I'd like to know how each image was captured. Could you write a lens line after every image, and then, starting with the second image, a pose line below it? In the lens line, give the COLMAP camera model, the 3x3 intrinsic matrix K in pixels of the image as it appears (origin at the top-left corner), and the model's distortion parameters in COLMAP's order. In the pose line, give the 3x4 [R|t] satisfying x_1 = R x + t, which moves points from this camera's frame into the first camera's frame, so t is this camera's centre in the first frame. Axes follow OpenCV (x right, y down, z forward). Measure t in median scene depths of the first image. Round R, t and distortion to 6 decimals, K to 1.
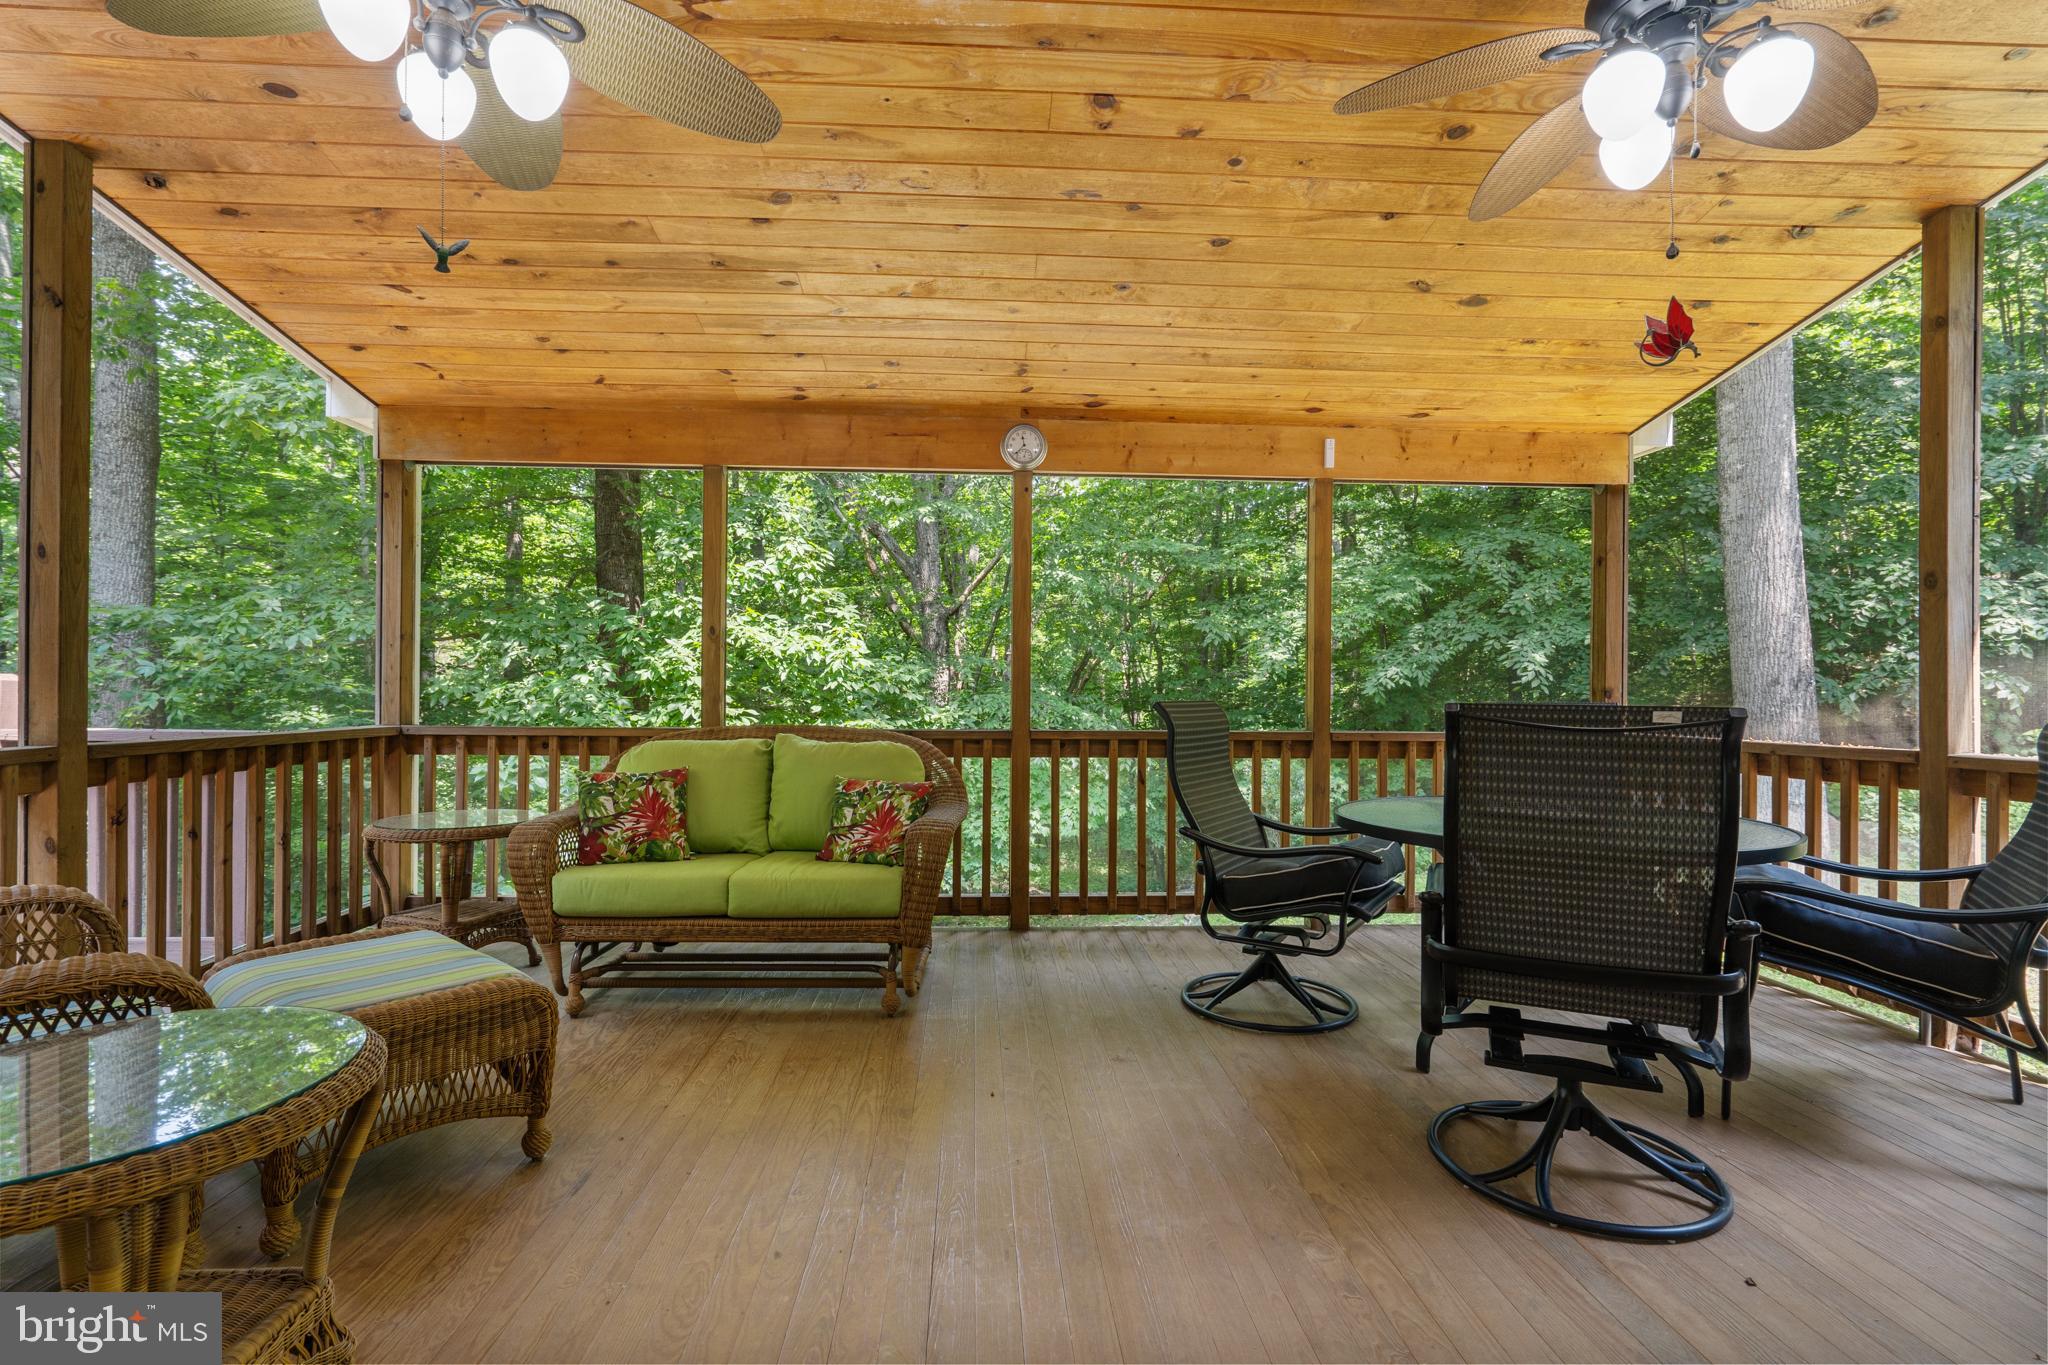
lens RADIAL K [[932.6, 0, 1021.8], [0, 932.6, 688.5], [0, 0, 1]] dist [-0.003182, -0.000598]
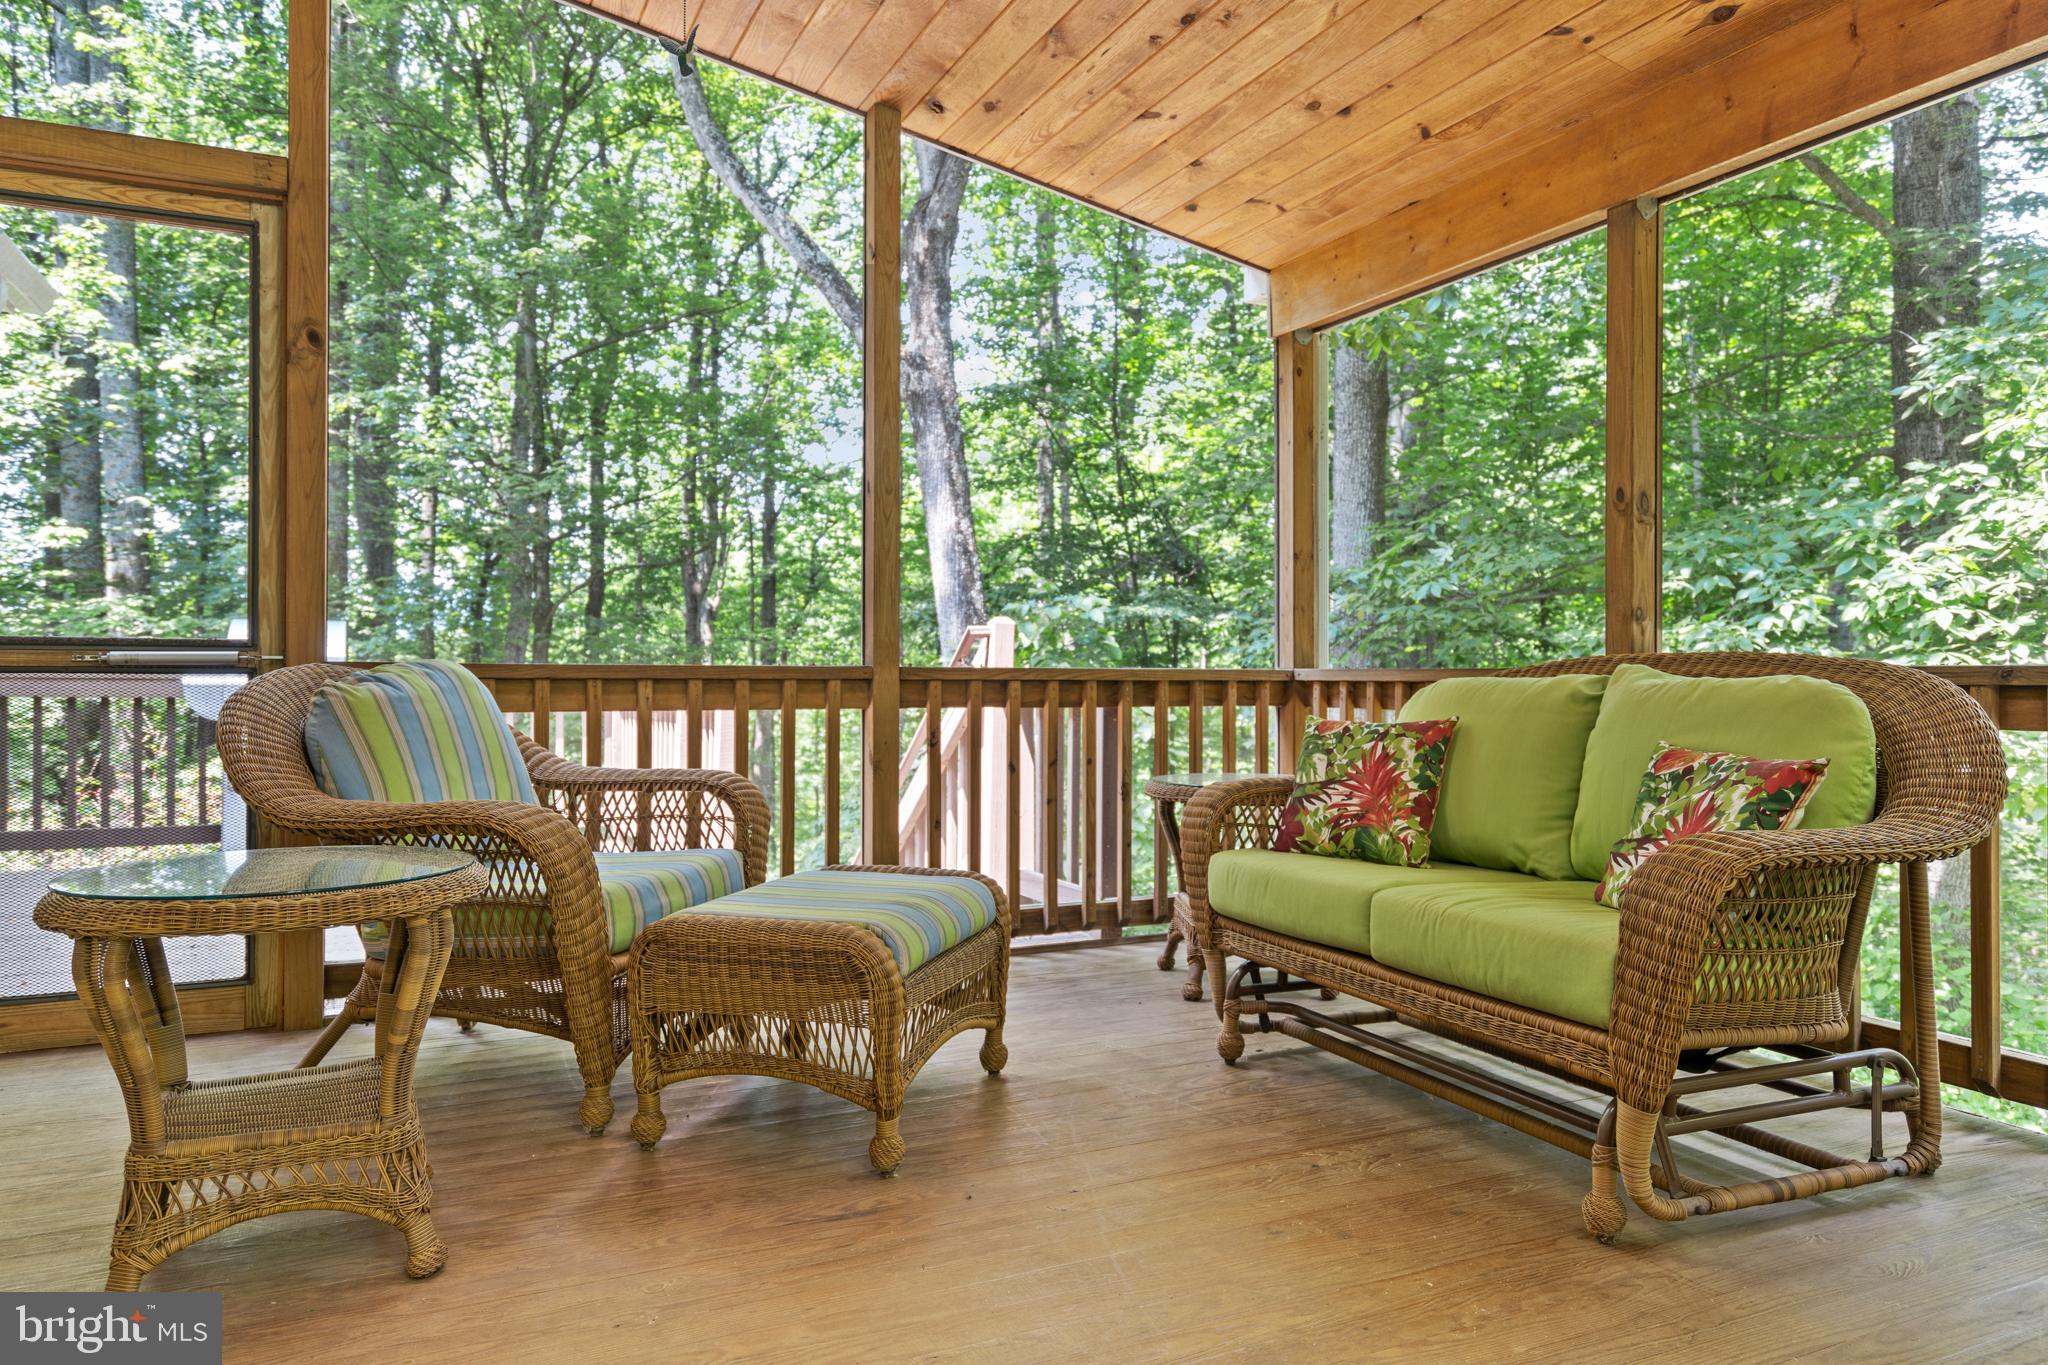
lens RADIAL K [[1326.9, 0, 1022.5], [0, 1326.9, 672.6], [0, 0, 1]] dist [0.008702, -0.001689]
pose [[0.374583, -0.012833, -0.927105, 0.350010], [0.000872, 0.999909, -0.013489, 0.070477], [0.927193, 0.004245, 0.374560, 0.449404]]
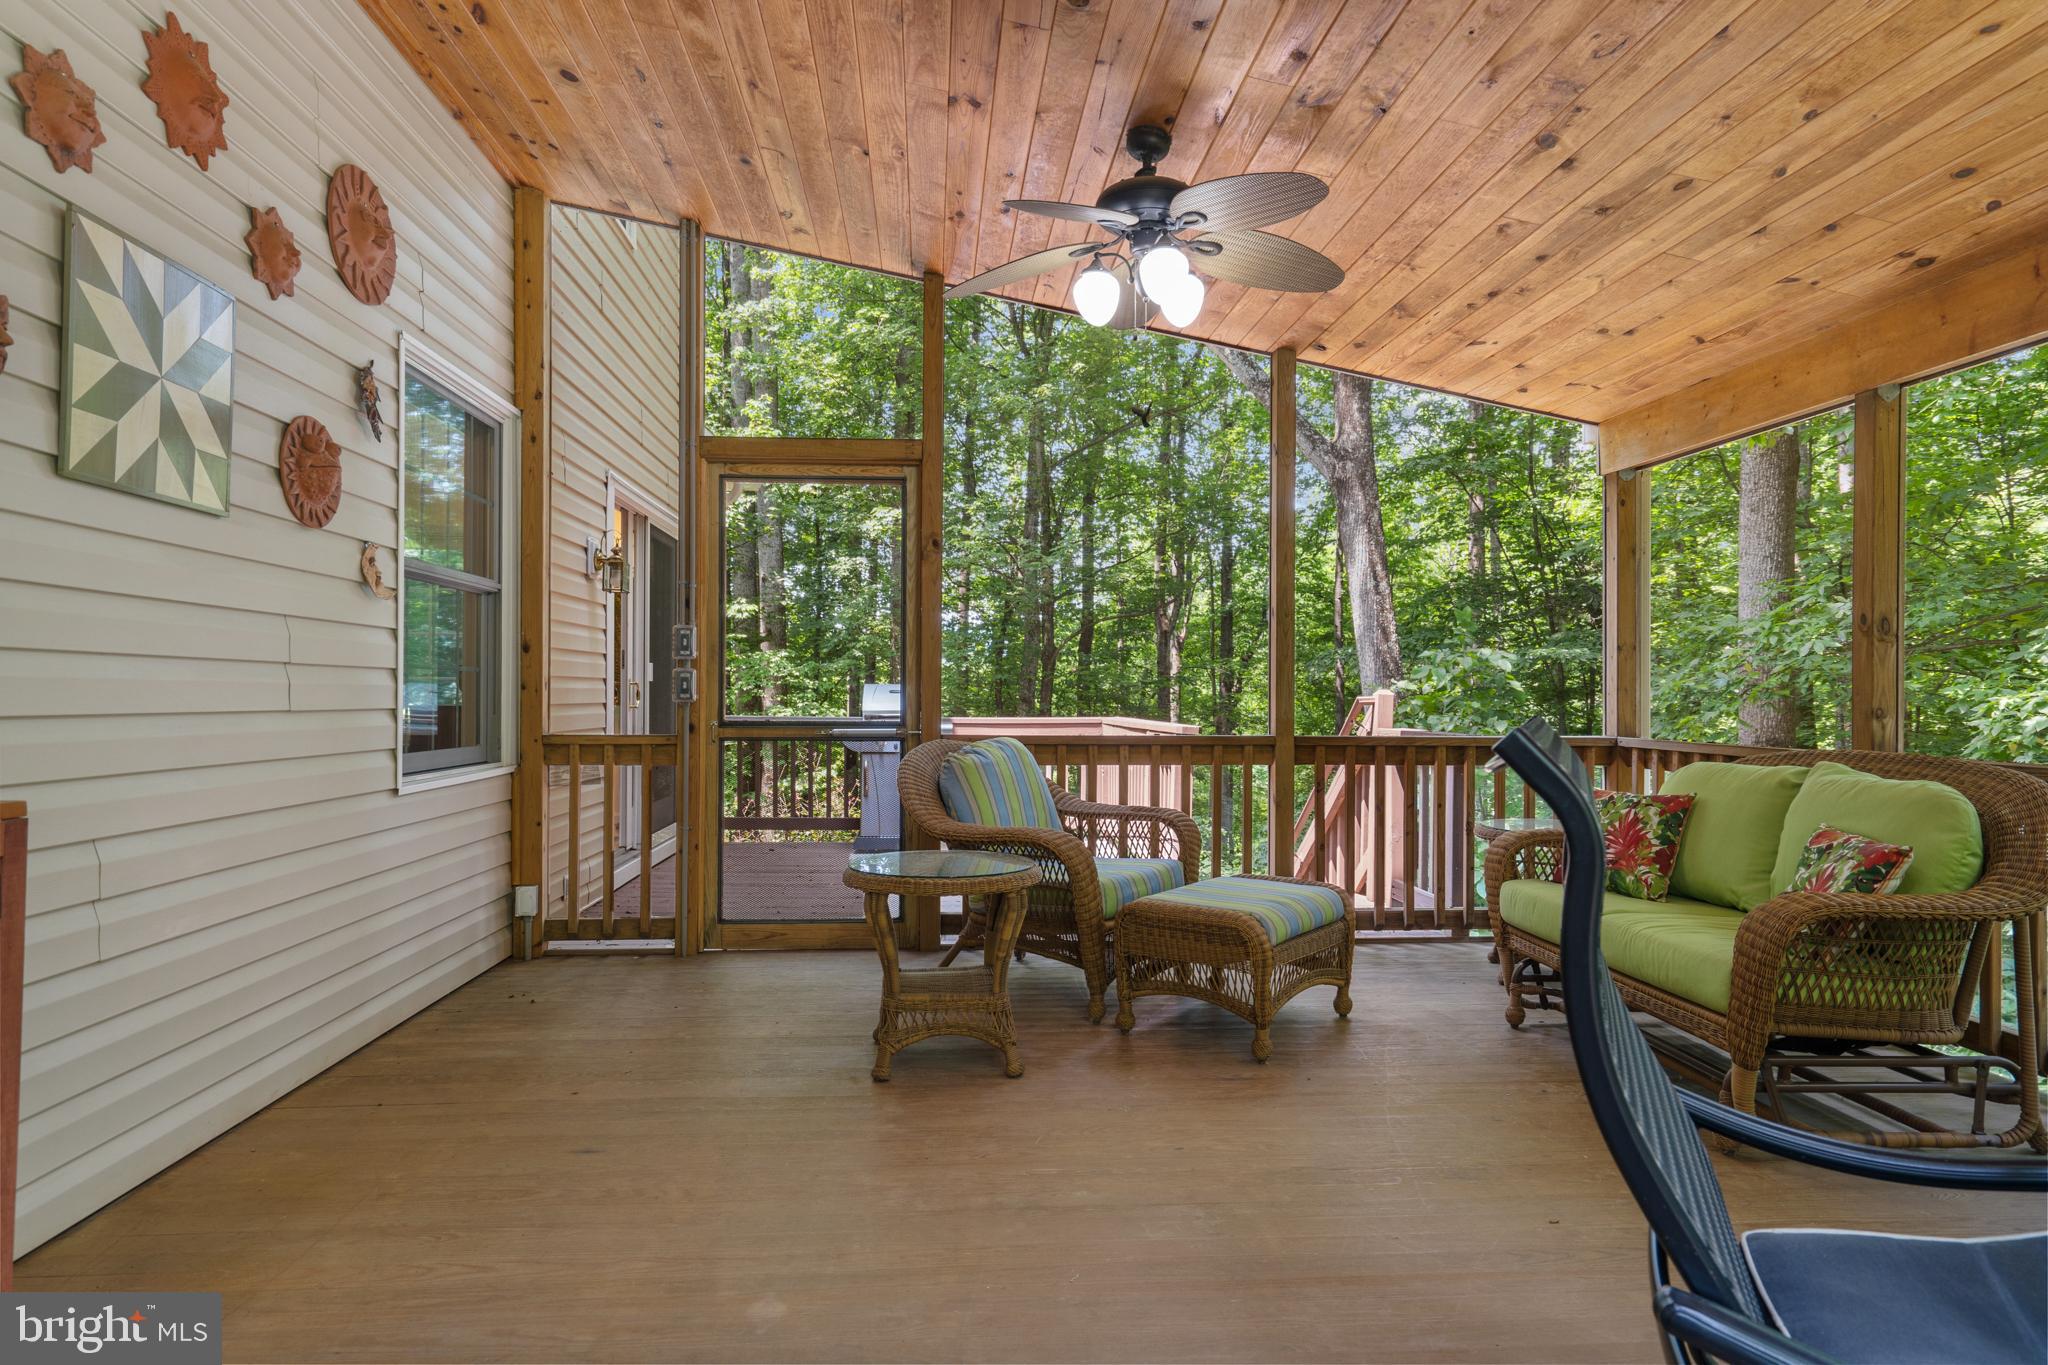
lens RADIAL K [[1167.7, 0, 1006.2], [0, 1167.7, 691.6], [0, 0, 1]] dist [0.003111, 0.002574]
pose [[0.005296, -0.008375, -0.999951, 0.714846], [-0.003825, 0.999957, -0.008395, 0.004947], [0.999979, 0.003869, 0.005264, 0.411902]]
